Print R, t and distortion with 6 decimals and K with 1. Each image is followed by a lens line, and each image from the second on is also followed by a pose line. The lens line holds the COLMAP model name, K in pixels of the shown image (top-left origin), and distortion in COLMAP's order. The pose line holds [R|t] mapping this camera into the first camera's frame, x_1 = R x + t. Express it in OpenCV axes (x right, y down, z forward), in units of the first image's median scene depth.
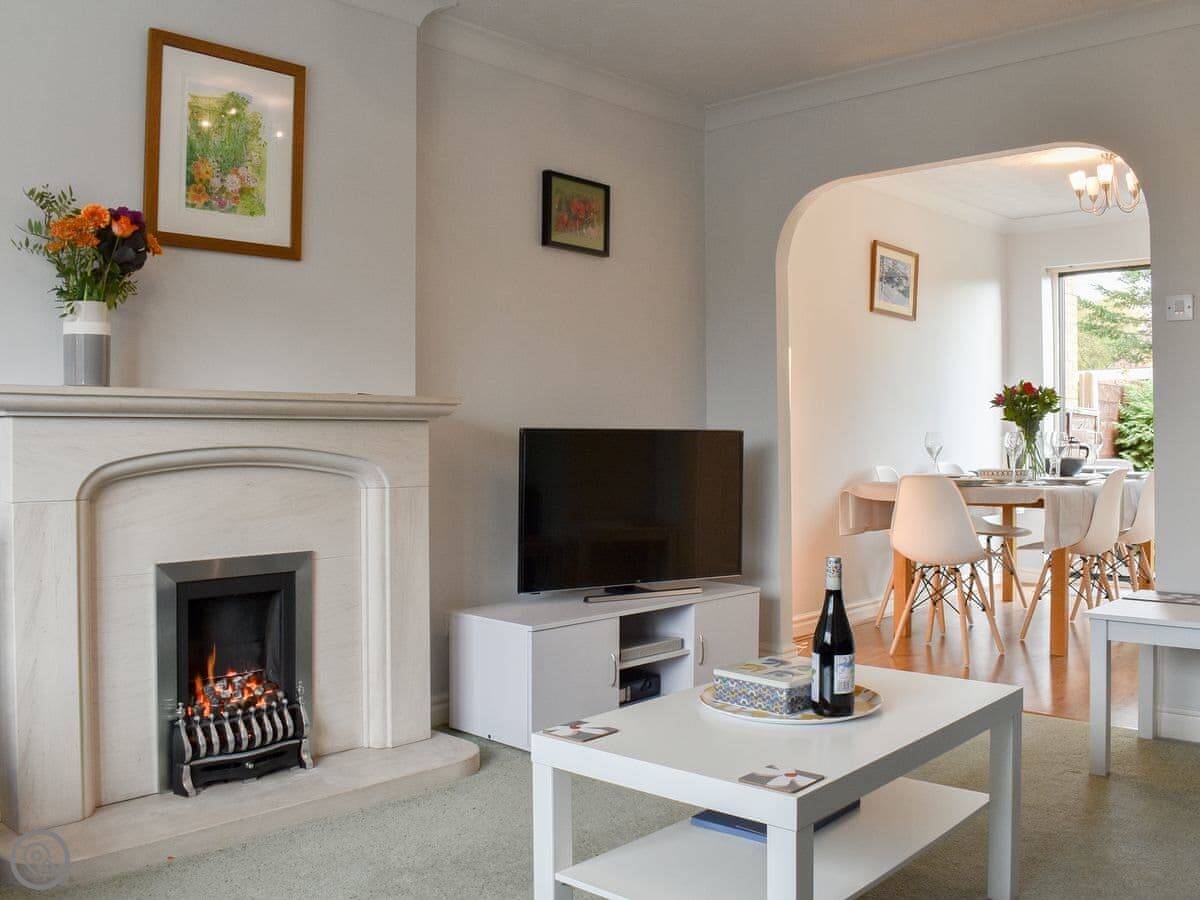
lens RADIAL K [[1185.2, 0, 643.0], [0, 1185.2, 428.5], [0, 0, 1]] dist [-0.018910, 0.000000]
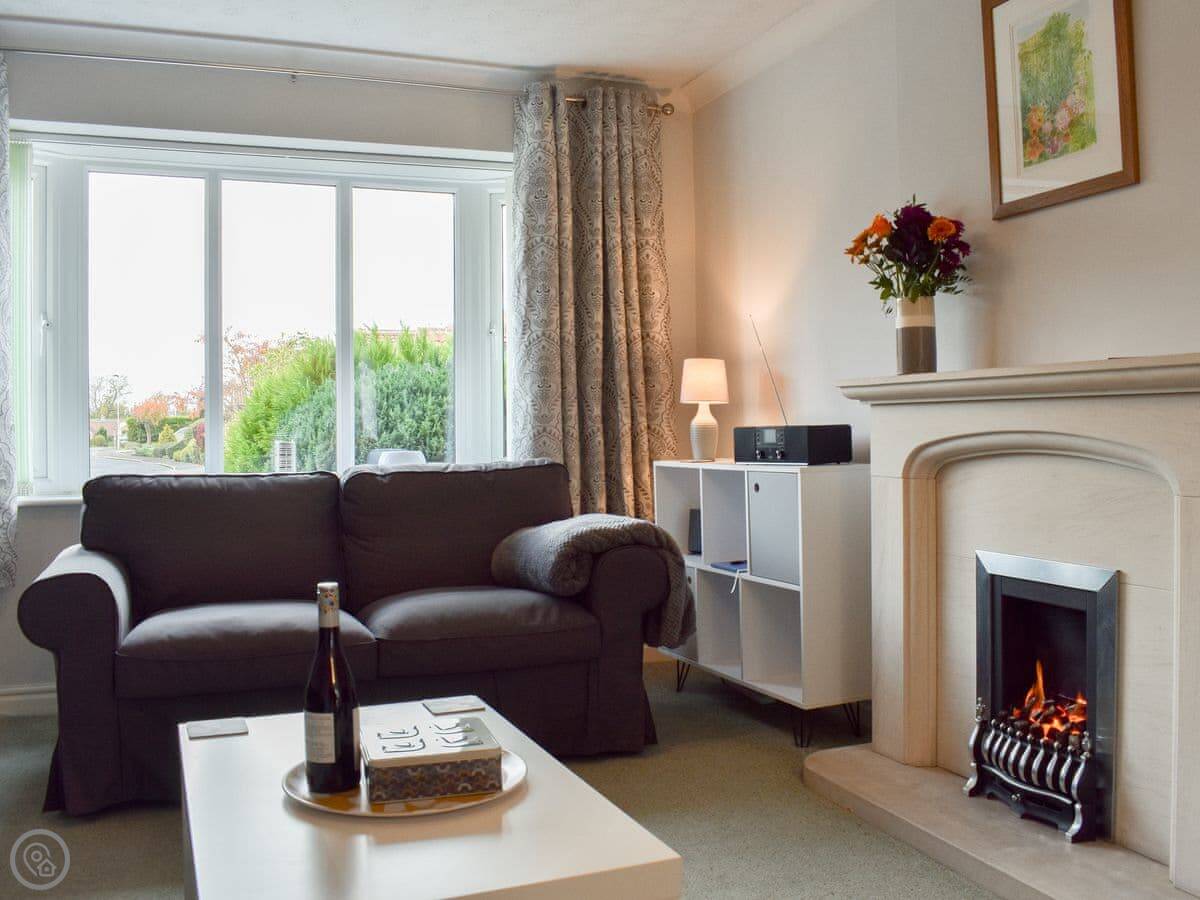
lens RADIAL K [[1185.2, 0, 606.4], [0, 1185.2, 410.4], [0, 0, 1]] dist [-0.018910, 0.000000]
pose [[-0.463385, -0.001064, -0.886157, 0.562377], [0.020498, 0.999719, -0.011919, 0.004508], [0.885920, -0.023687, -0.463233, 1.112529]]
